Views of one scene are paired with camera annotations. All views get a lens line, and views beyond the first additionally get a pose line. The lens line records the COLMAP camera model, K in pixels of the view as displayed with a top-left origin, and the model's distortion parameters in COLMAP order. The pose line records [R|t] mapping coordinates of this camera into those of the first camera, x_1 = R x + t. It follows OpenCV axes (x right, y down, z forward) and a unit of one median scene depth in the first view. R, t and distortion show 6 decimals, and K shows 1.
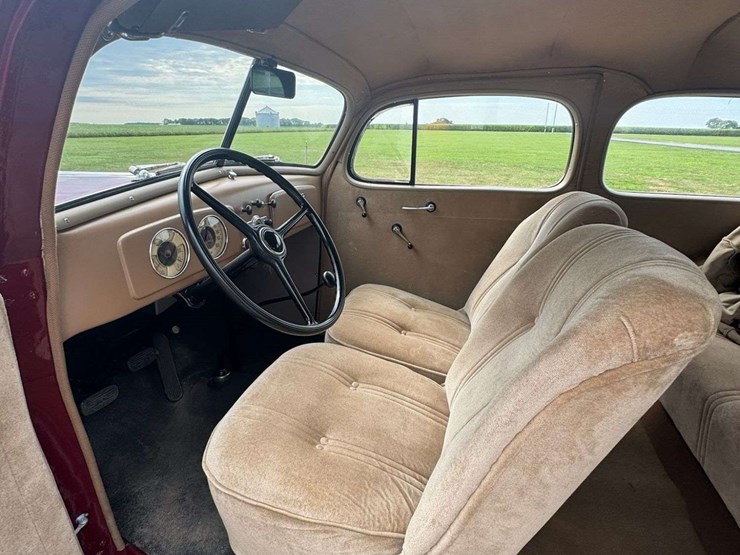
lens RADIAL K [[397.0, 0, 370.0], [0, 397.0, 277.5], [0, 0, 1]] dist [-0.000473, -0.000349]
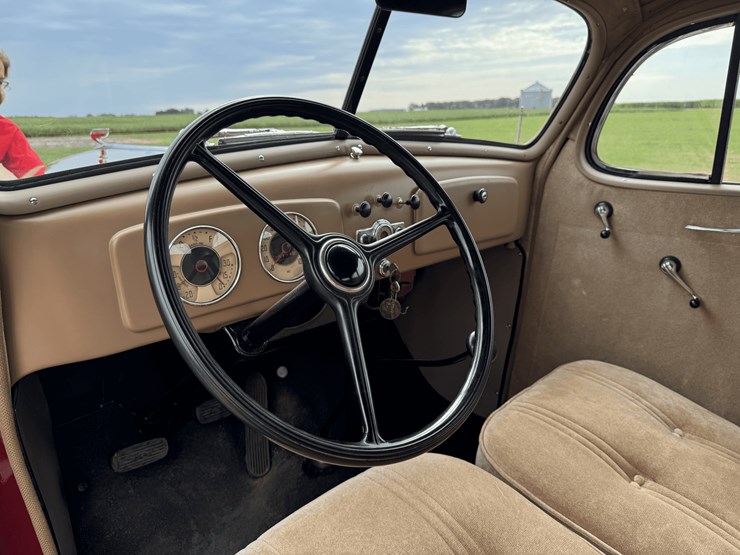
lens RADIAL K [[530.9, 0, 370.0], [0, 530.9, 277.5], [0, 0, 1]] dist [-0.004915, -0.005431]
pose [[0.860617, 0.122389, -0.494327, 0.076347], [-0.151089, 0.988350, -0.018342, -0.036455], [0.486323, 0.090473, 0.869083, 0.213659]]
